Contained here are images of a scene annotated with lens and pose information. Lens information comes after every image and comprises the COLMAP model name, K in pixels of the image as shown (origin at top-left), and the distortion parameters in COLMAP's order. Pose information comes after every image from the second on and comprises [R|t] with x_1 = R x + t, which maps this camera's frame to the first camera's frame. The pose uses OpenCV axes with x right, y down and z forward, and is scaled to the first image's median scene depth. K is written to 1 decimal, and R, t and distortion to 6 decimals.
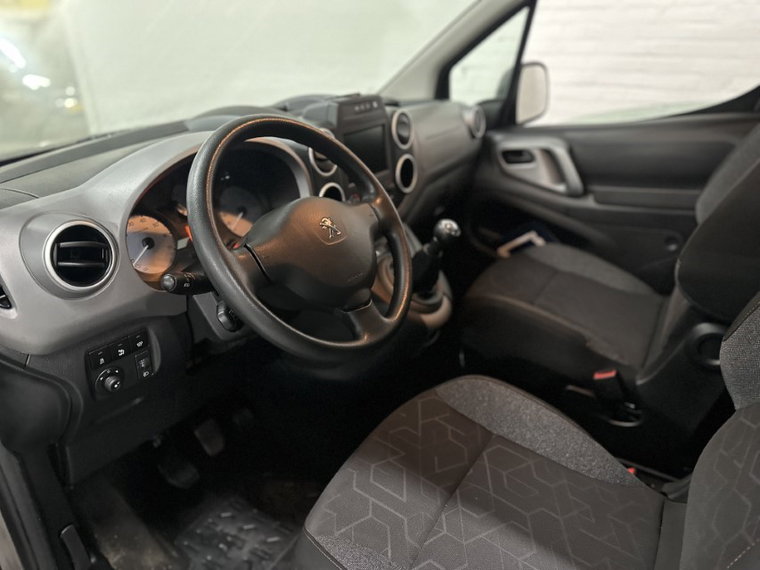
lens RADIAL K [[530.2, 0, 380.0], [0, 530.2, 285.0], [0, 0, 1]] dist [0.078574, -0.128856]
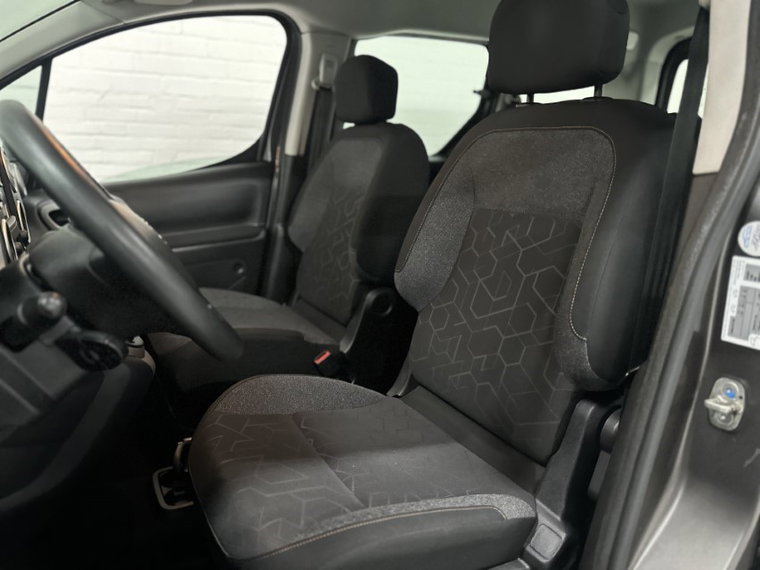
lens RADIAL K [[531.0, 0, 380.0], [0, 531.0, 285.0], [0, 0, 1]] dist [0.067244, -0.116377]
pose [[0.475881, -0.190711, 0.858584, -0.344894], [0.346971, 0.937740, 0.015980, 0.048181], [-0.808176, 0.290299, 0.512424, 0.137843]]
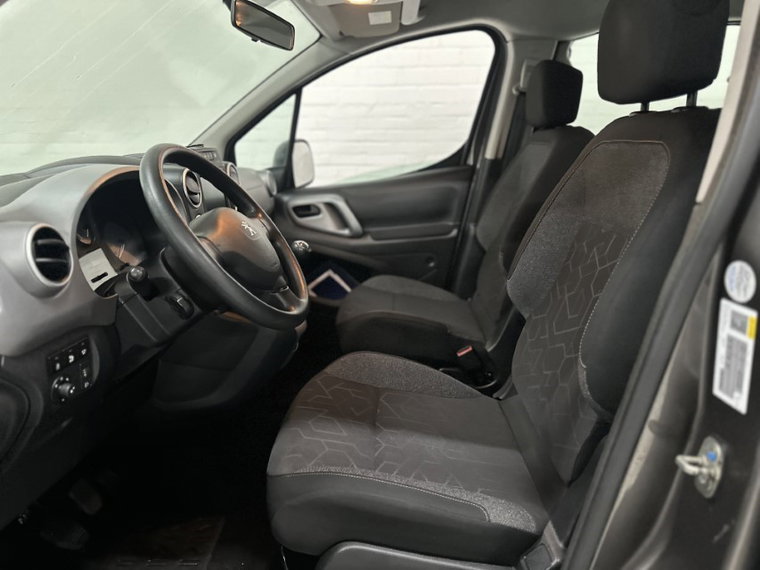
lens RADIAL K [[530.2, 0, 380.0], [0, 530.2, 285.0], [0, 0, 1]] dist [0.078574, -0.128856]
pose [[0.866222, -0.122674, 0.484366, -0.224277], [0.206581, 0.970588, -0.123623, 0.118100], [-0.454955, 0.207146, 0.866087, -0.091761]]
